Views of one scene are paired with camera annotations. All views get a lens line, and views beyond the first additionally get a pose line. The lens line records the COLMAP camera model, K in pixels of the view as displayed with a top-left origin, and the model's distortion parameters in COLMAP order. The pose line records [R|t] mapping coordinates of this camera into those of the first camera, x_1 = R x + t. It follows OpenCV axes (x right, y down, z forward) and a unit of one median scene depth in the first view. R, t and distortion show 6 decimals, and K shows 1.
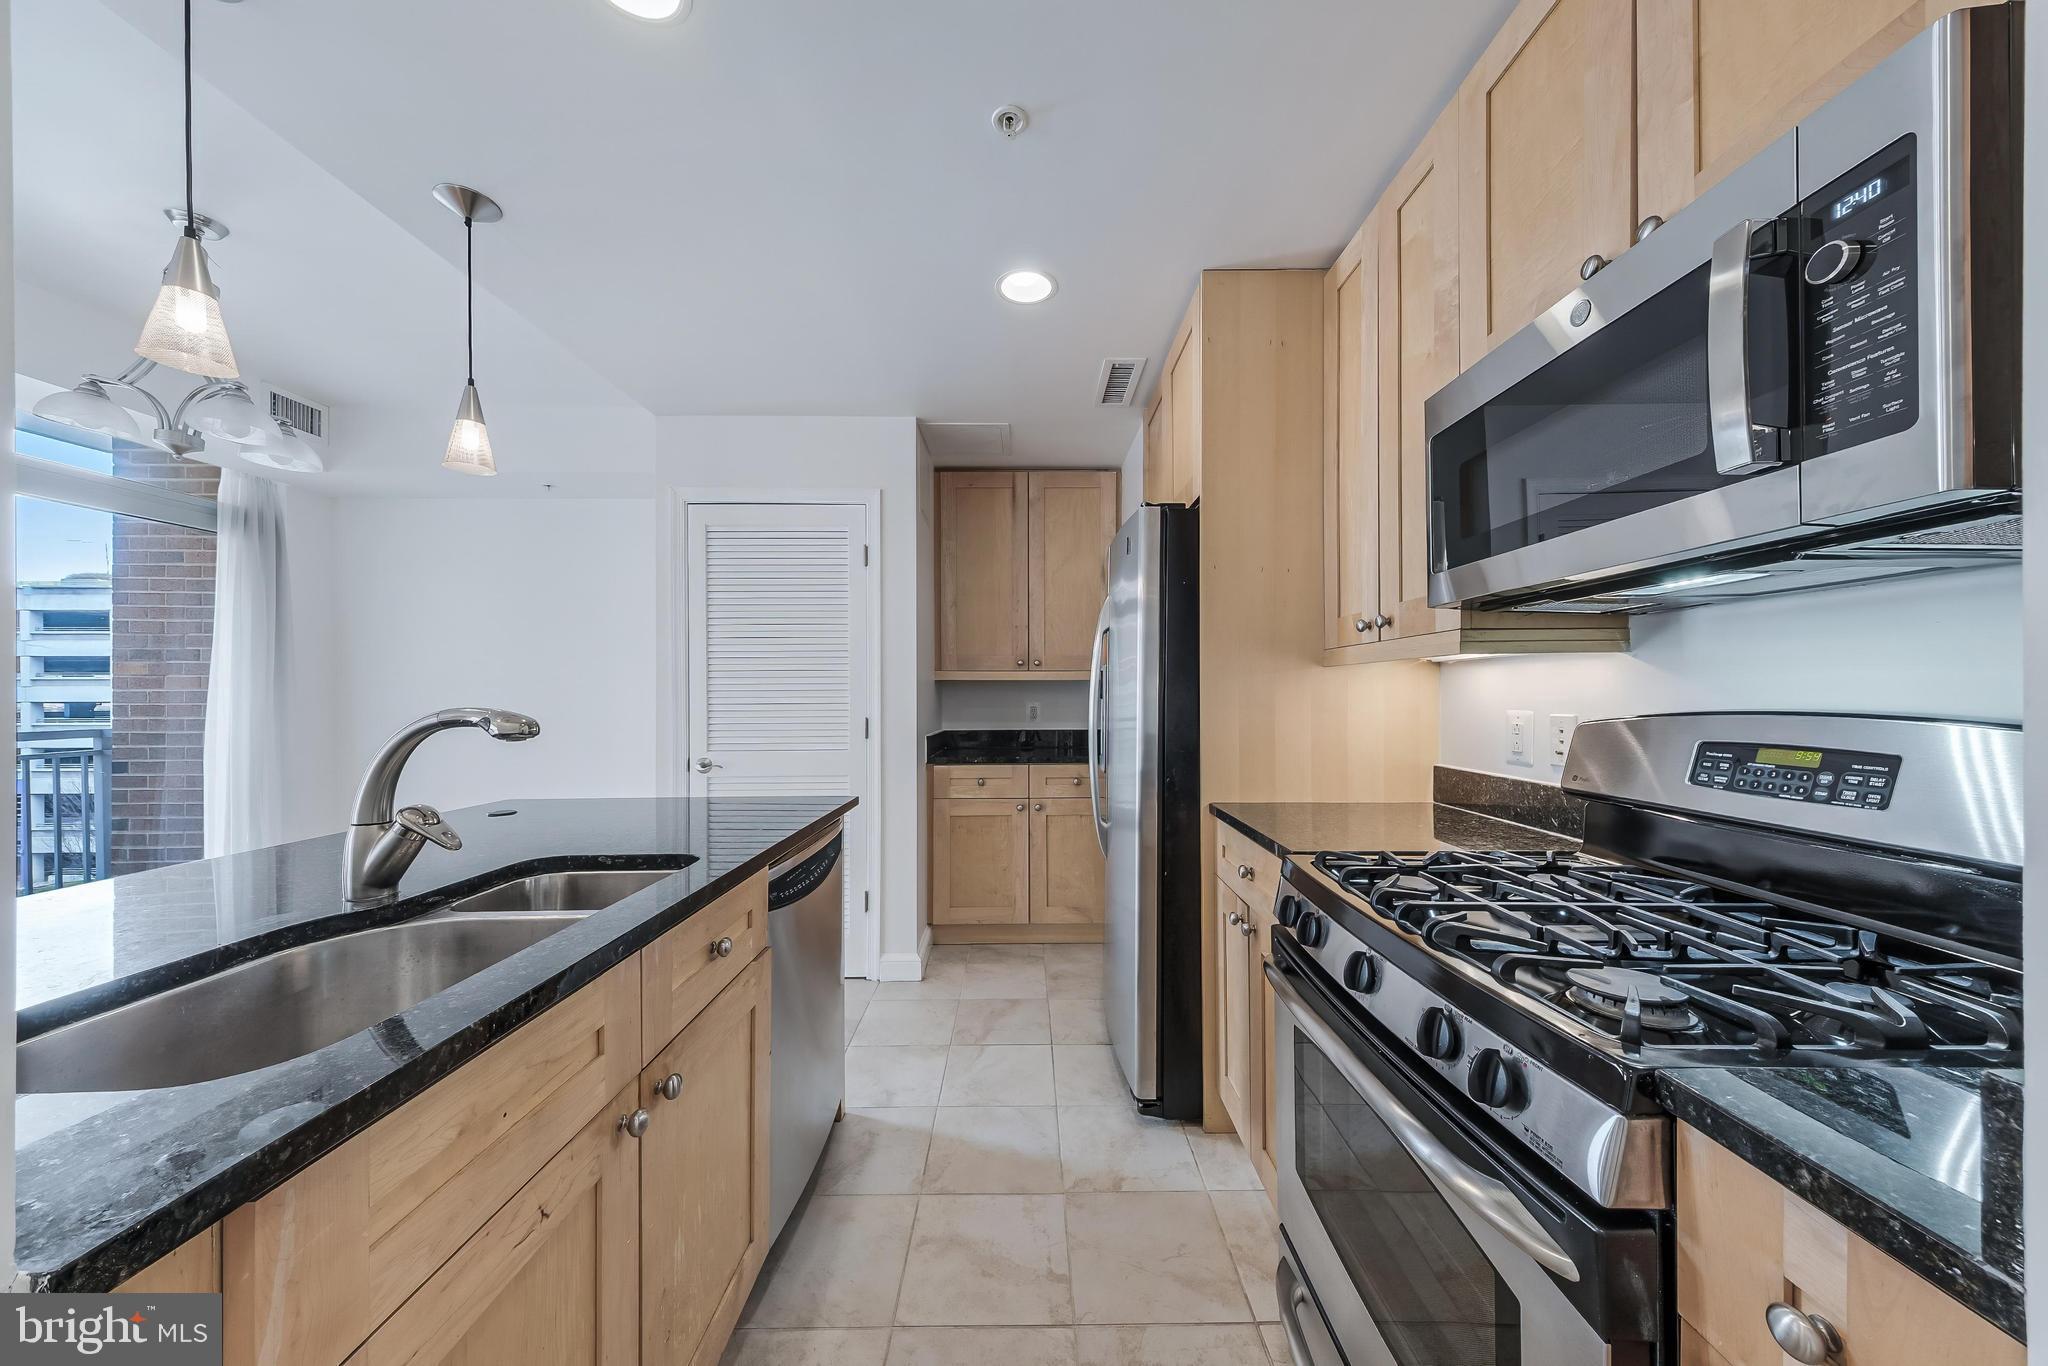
lens RADIAL K [[700.6, 0, 1018.4], [0, 700.6, 692.2], [0, 0, 1]] dist [0.005918, 0.000968]
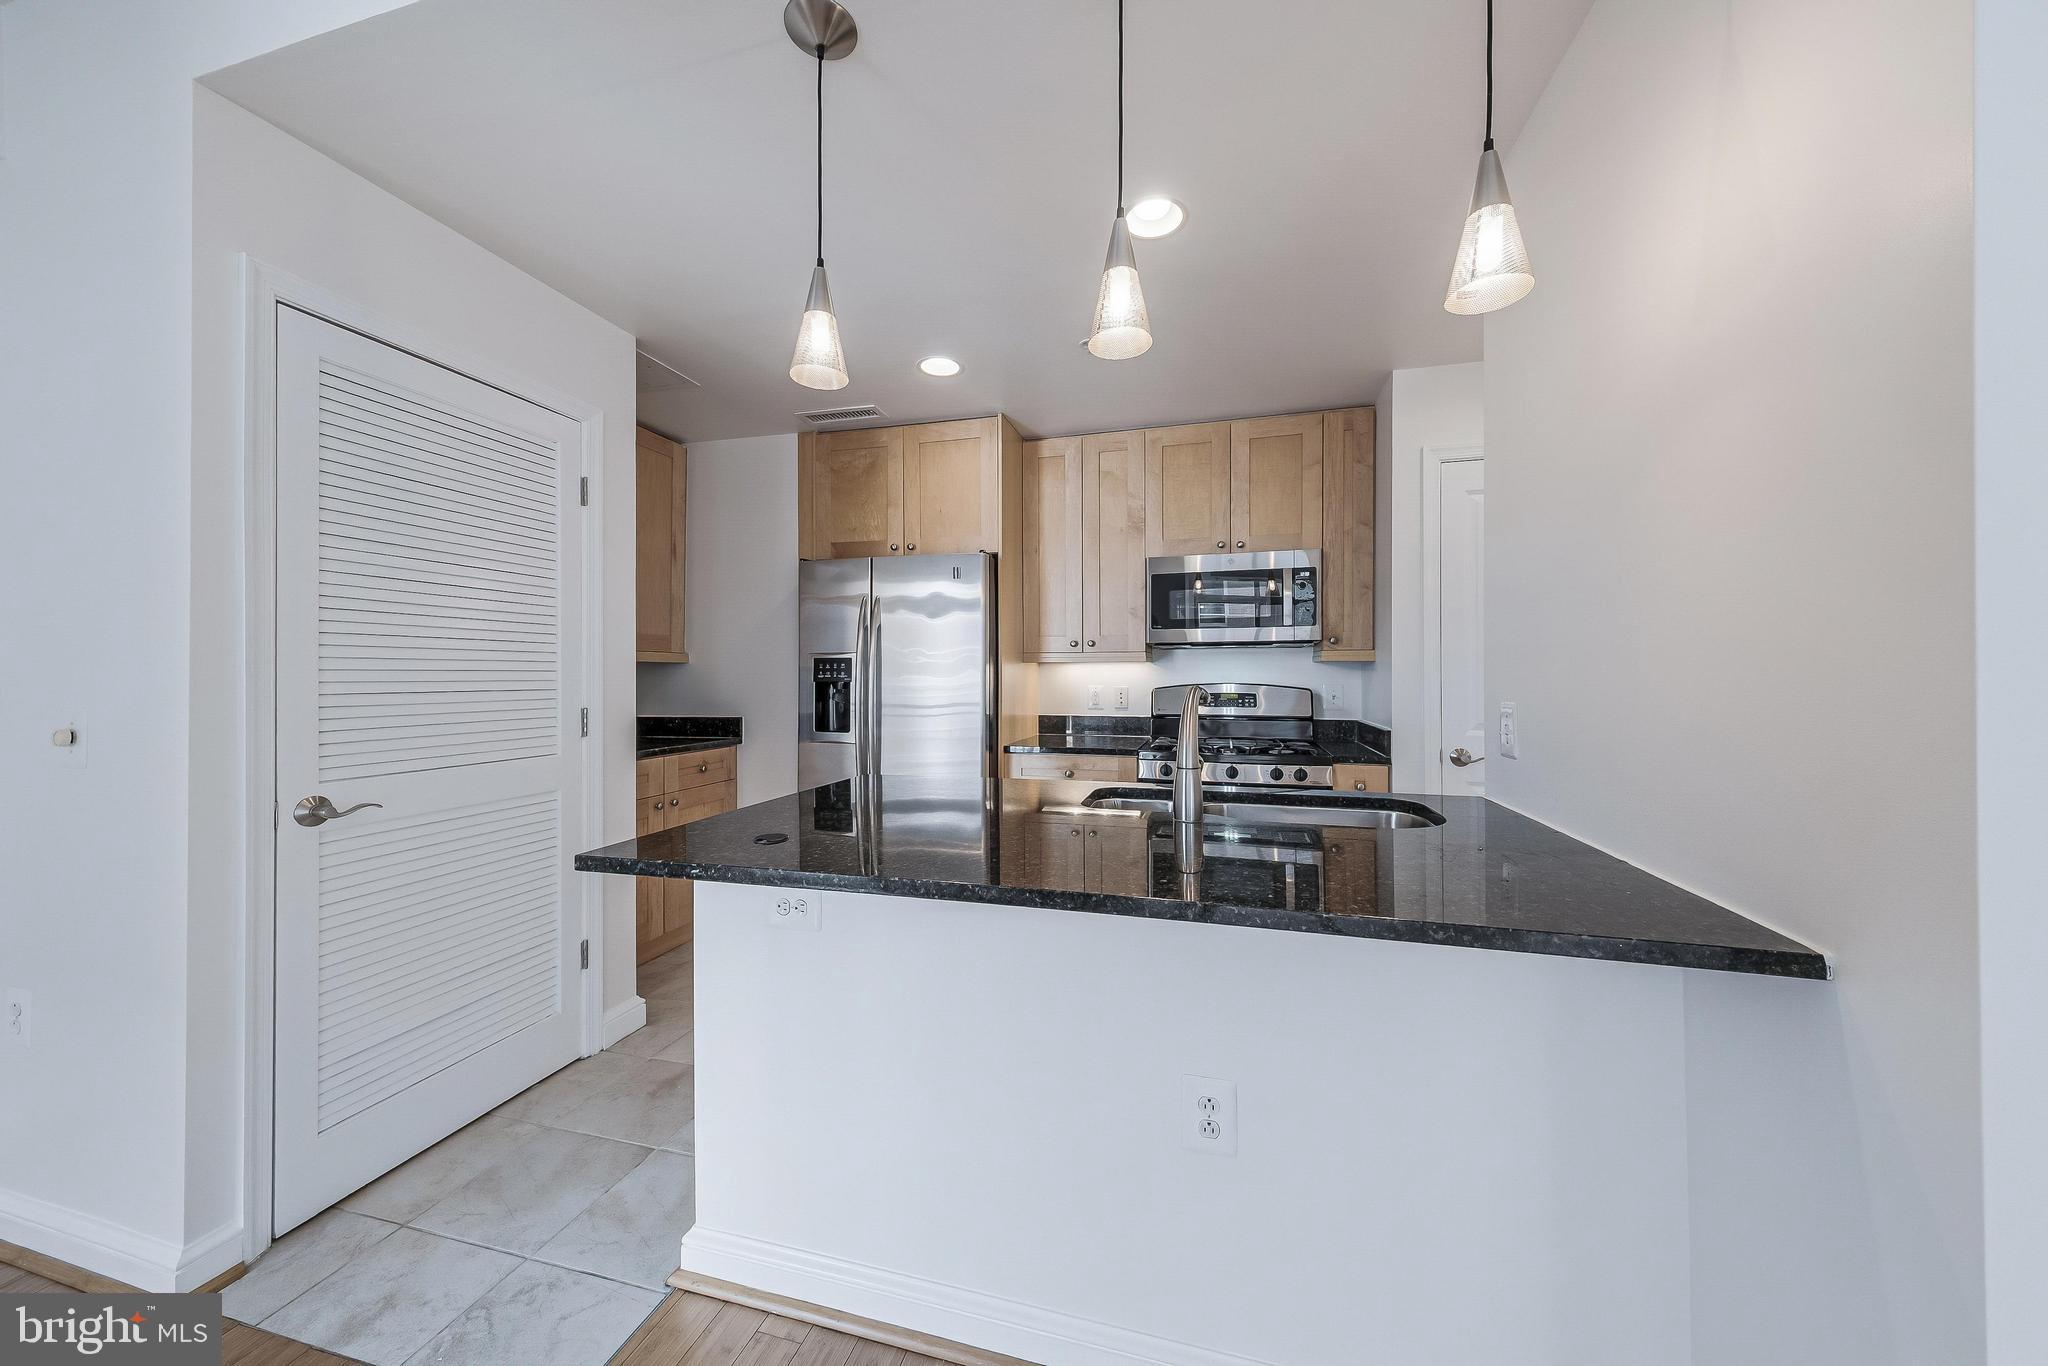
lens RADIAL K [[700.6, 0, 1036.8], [0, 700.6, 670.8], [0, 0, 1]] dist [0.005918, 0.000968]
pose [[0.256625, 0.010036, 0.966459, -1.682176], [-0.005962, 0.999944, -0.008800, 0.000216], [-0.966493, -0.003504, 0.256670, 0.683285]]
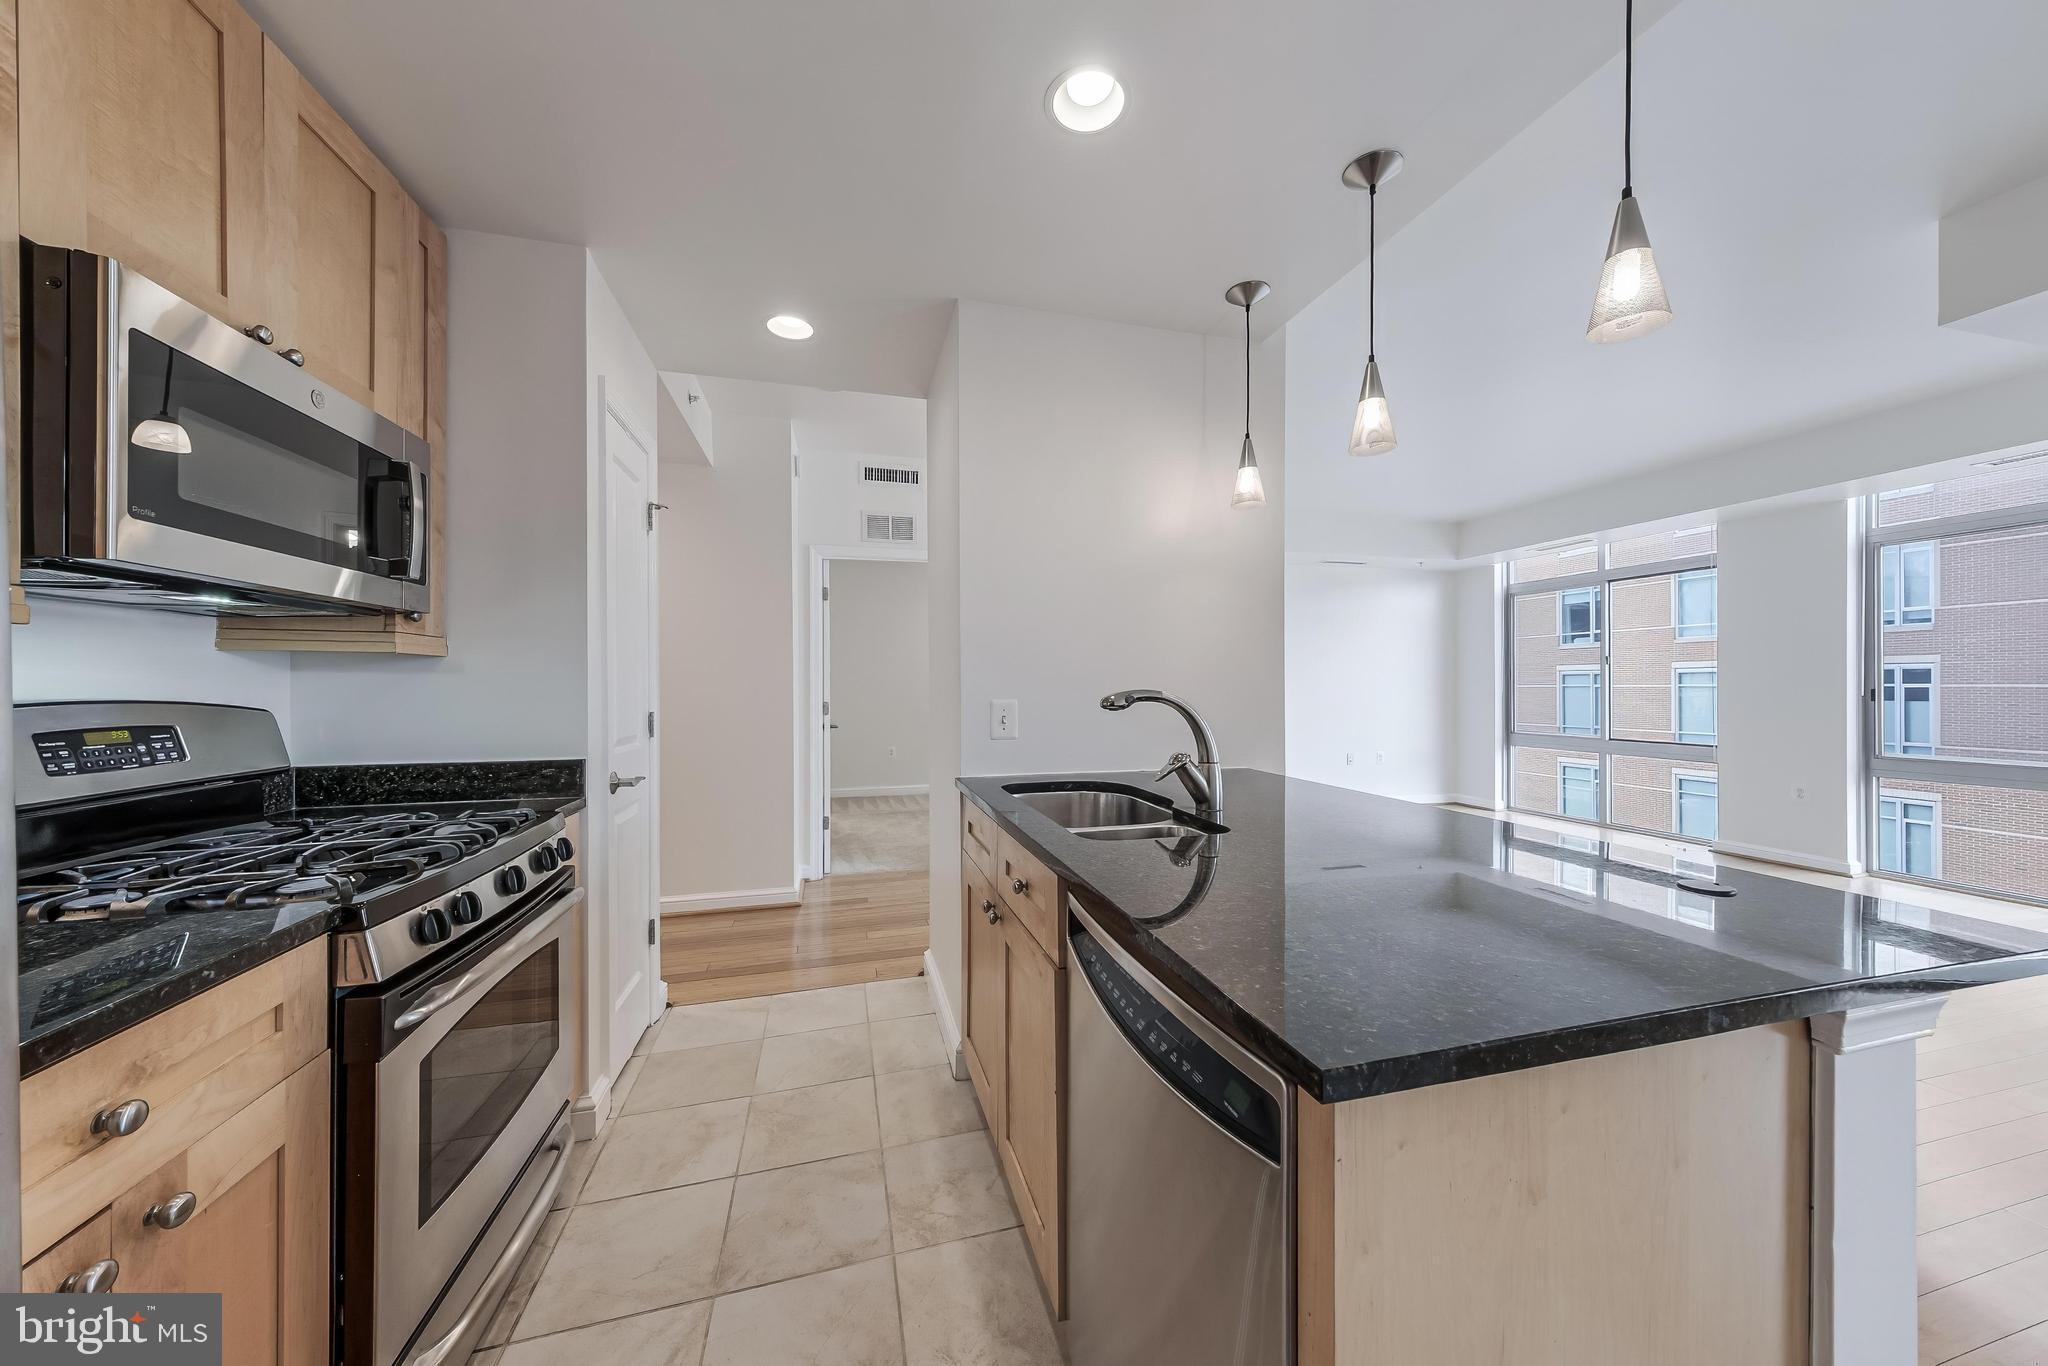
lens RADIAL K [[700.6, 0, 1049.4], [0, 700.6, 681.2], [0, 0, 1]] dist [0.005918, 0.000968]
pose [[-0.955431, 0.005670, -0.295160, -0.082779], [0.007135, 0.999967, -0.003887, 0.006291], [0.295128, -0.005820, -0.955440, 1.738881]]
